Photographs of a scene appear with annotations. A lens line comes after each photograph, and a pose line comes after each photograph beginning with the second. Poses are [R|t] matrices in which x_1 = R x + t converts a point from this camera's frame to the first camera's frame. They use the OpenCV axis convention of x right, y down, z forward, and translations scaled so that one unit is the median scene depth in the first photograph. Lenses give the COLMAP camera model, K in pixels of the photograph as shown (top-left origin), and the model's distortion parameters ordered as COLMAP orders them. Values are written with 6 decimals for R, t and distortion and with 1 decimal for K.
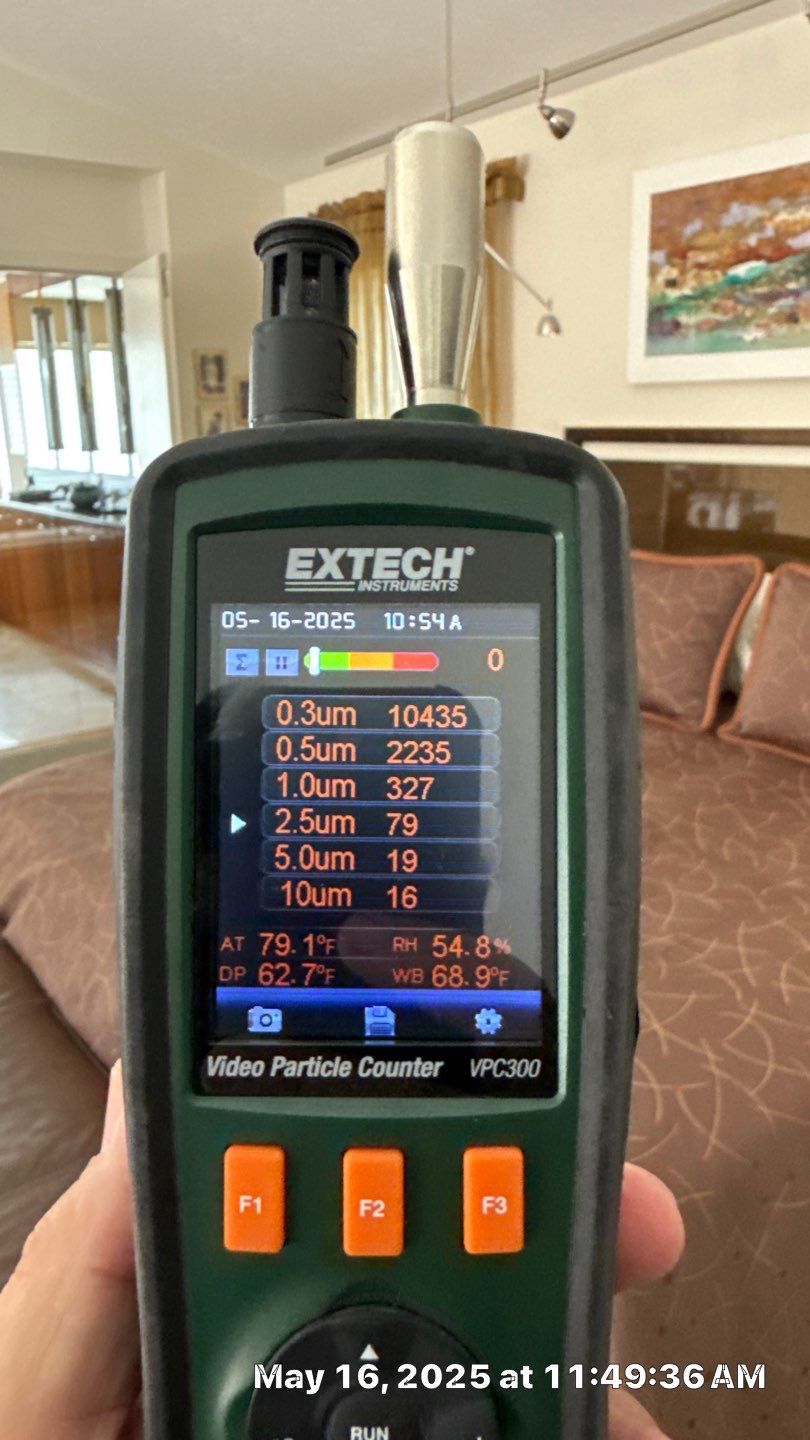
lens RADIAL K [[1055.2, 0, 405.0], [0, 1055.2, 720.0], [0, 0, 1]] dist [0.002541, 0.001700]
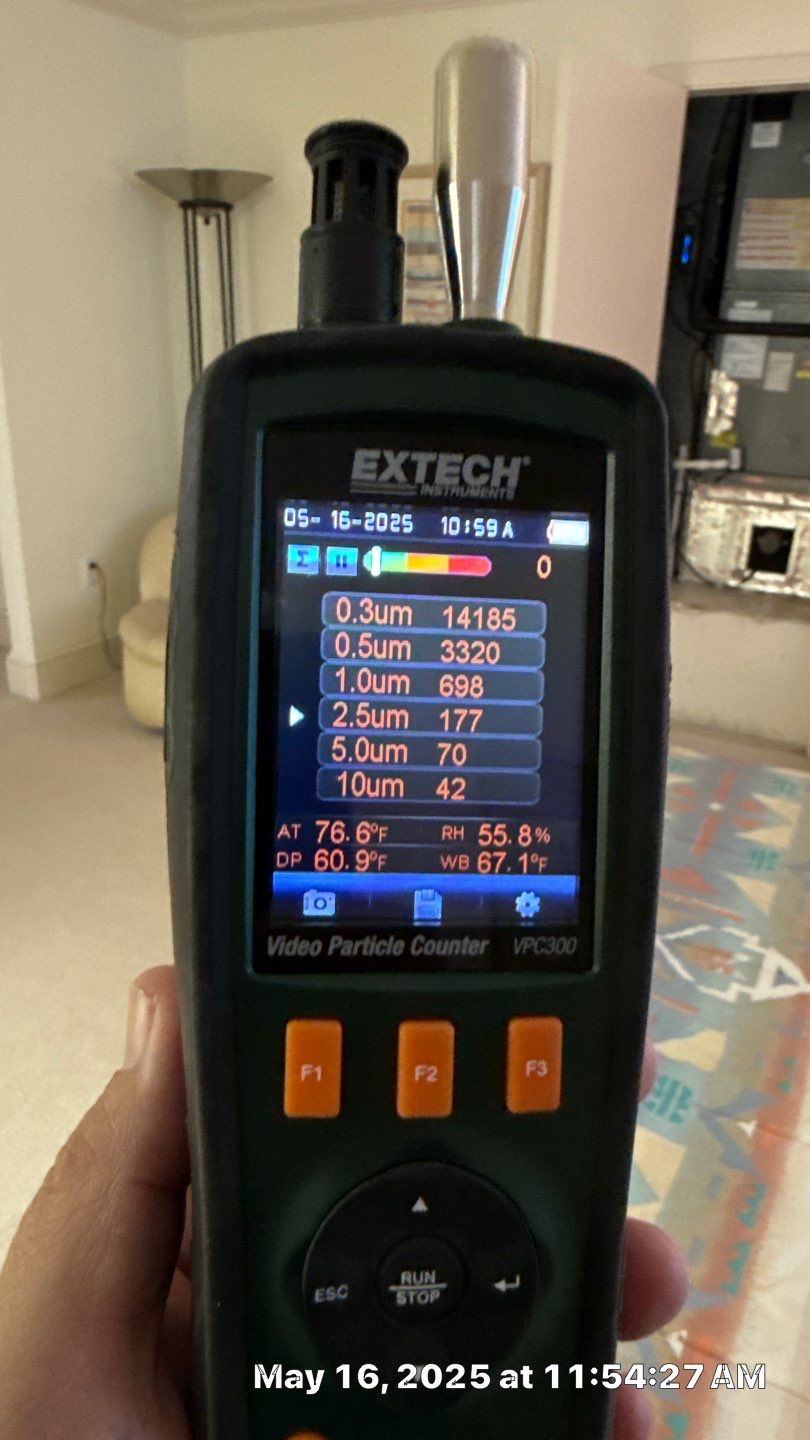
lens RADIAL K [[1055.2, 0, 405.0], [0, 1055.2, 720.0], [0, 0, 1]] dist [0.002541, 0.001700]
pose [[0.990907, 0.021987, 0.132738, -0.191213], [-0.028939, 0.998296, 0.050680, 0.046920], [-0.131397, -0.054061, 0.989855, -0.038138]]
